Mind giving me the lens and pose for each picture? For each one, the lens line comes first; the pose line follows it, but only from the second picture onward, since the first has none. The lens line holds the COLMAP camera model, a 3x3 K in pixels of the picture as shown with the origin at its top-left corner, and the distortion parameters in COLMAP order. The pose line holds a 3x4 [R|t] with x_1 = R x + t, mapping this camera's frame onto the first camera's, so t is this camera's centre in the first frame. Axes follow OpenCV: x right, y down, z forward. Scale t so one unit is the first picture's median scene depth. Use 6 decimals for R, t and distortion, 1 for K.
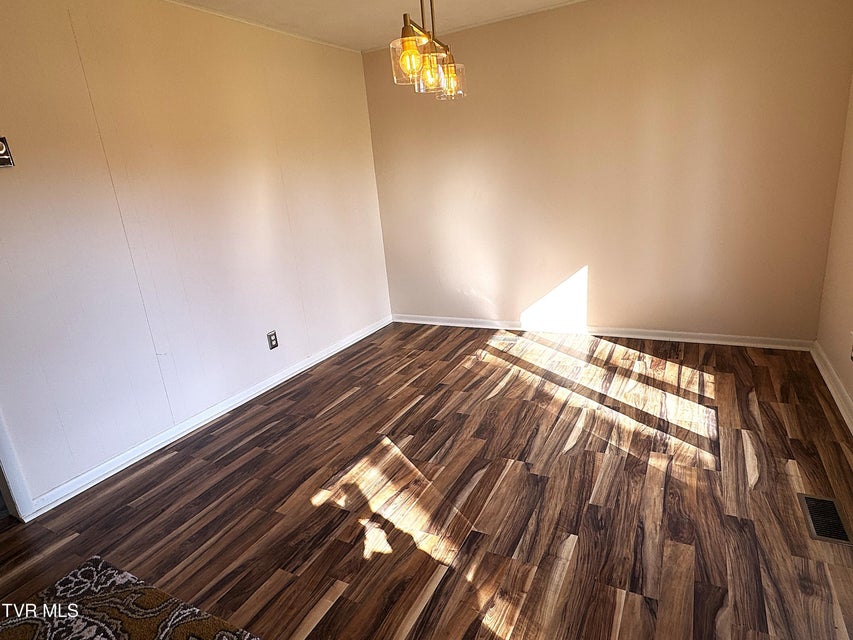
lens RADIAL K [[503.8, 0, 423.6], [0, 503.8, 319.3], [0, 0, 1]] dist [-0.002094, 0.001407]
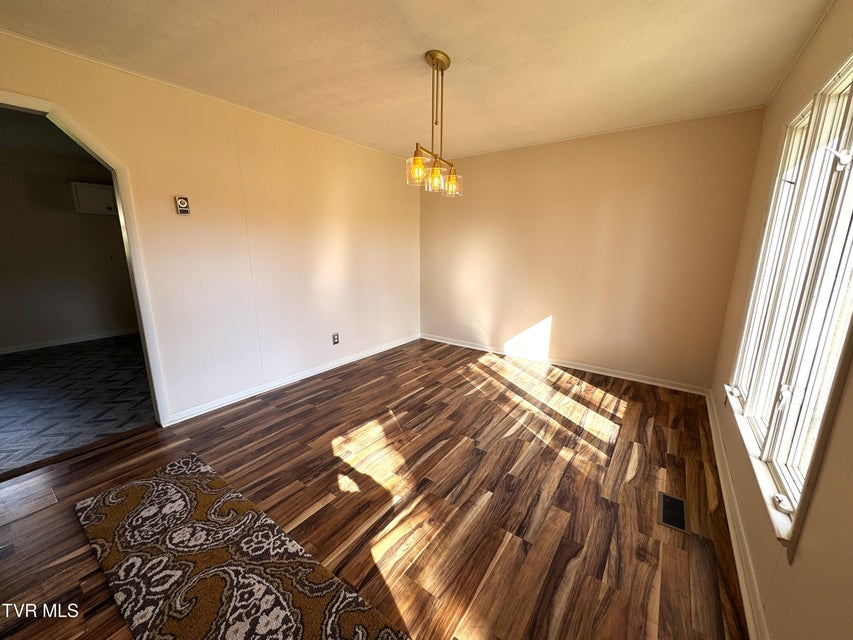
lens RADIAL K [[341.4, 0, 423.5], [0, 341.4, 322.5], [0, 0, 1]] dist [0.000171, -0.000003]
pose [[0.985977, 0.121441, -0.114462, 0.133764], [-0.127080, 0.990947, -0.043300, 0.004641], [0.108167, 0.057239, 0.992484, -0.034333]]
